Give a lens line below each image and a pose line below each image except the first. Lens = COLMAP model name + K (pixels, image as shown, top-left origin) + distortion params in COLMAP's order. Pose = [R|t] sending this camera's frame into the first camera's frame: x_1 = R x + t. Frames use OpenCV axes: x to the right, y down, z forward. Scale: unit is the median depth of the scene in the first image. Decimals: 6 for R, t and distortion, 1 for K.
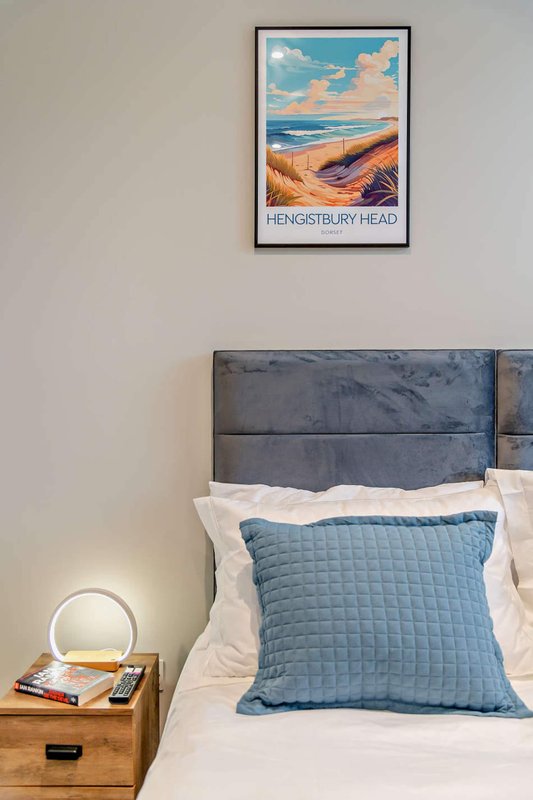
lens RADIAL K [[732.1, 0, 266.7], [0, 732.1, 400.6], [0, 0, 1]] dist [0.000112, 0.000000]
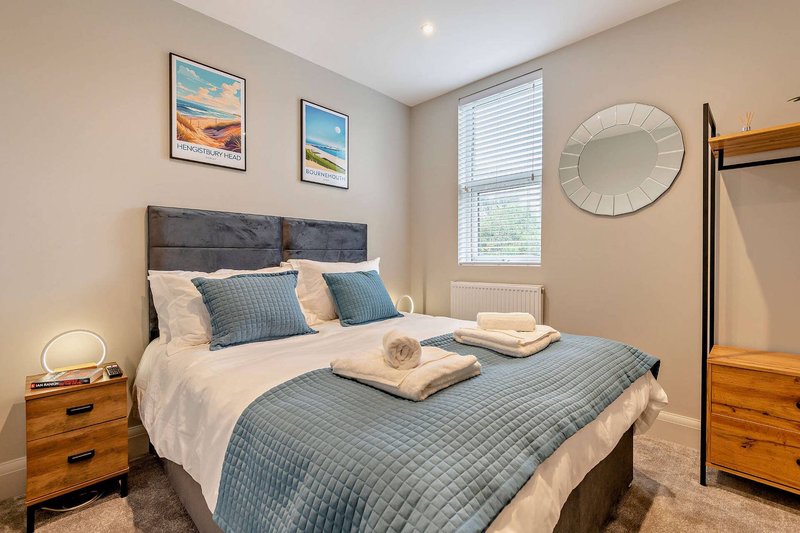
lens RADIAL K [[365.7, 0, 405.4], [0, 365.7, 264.5], [0, 0, 1]] dist [0.019959, -0.007746]
pose [[0.688713, -0.008852, 0.724980, -0.327476], [0.013951, 0.999902, -0.001044, 0.106132], [-0.724899, 0.010834, 0.688770, -0.207543]]
